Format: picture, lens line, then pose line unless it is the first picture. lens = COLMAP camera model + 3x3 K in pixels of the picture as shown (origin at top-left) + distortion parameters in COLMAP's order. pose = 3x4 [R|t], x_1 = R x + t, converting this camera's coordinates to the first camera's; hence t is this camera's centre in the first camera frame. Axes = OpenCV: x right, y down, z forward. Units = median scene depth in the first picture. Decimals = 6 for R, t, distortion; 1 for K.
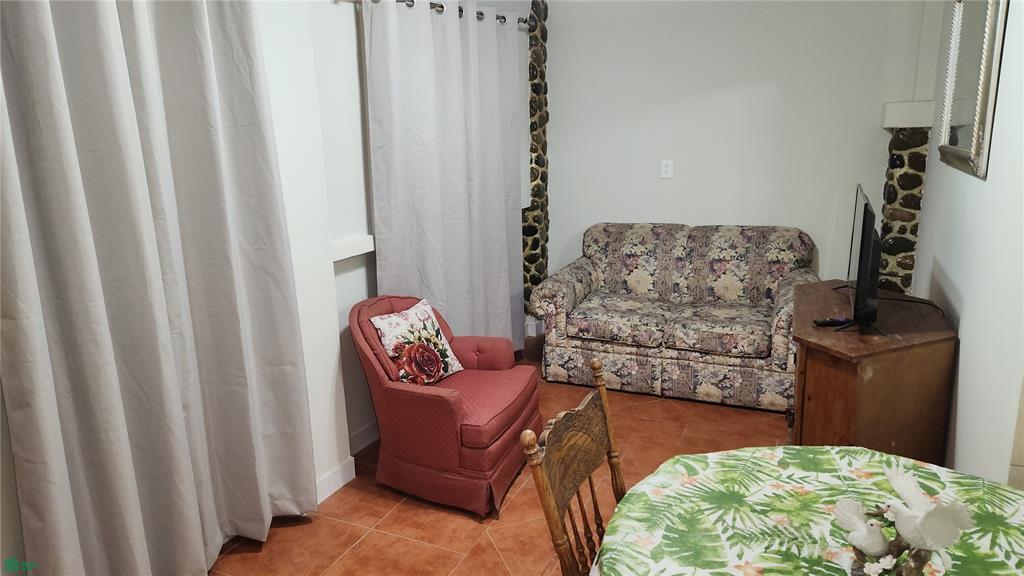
lens RADIAL K [[661.4, 0, 512.0], [0, 661.4, 288.0], [0, 0, 1]] dist [0.082081, -0.058968]
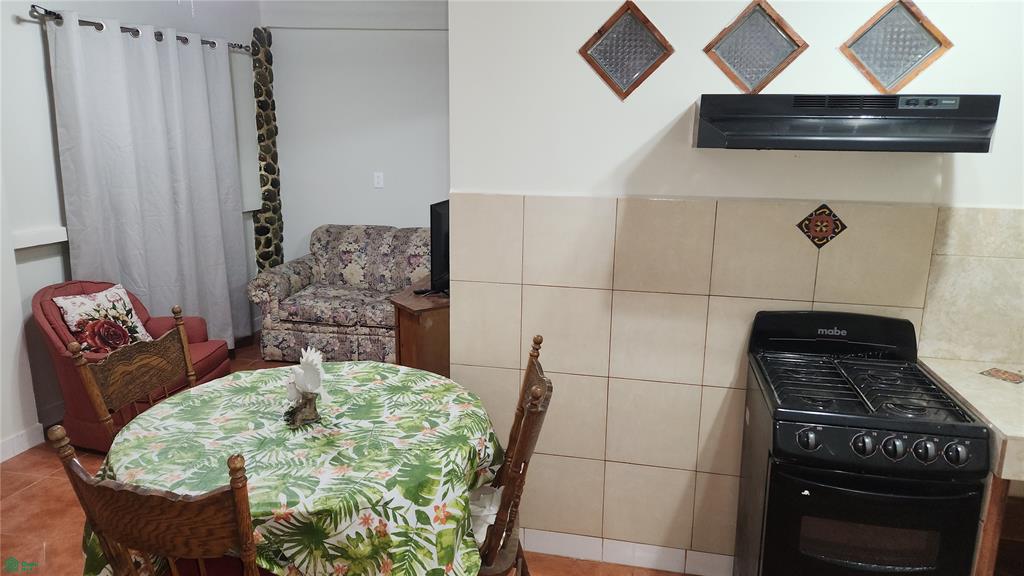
lens RADIAL K [[661.4, 0, 512.0], [0, 661.4, 288.0], [0, 0, 1]] dist [0.082081, -0.058968]
pose [[0.972719, -0.008945, 0.231814, 0.209709], [0.013992, 0.999699, -0.020137, 0.046525], [-0.231564, 0.022831, 0.972552, -0.231419]]
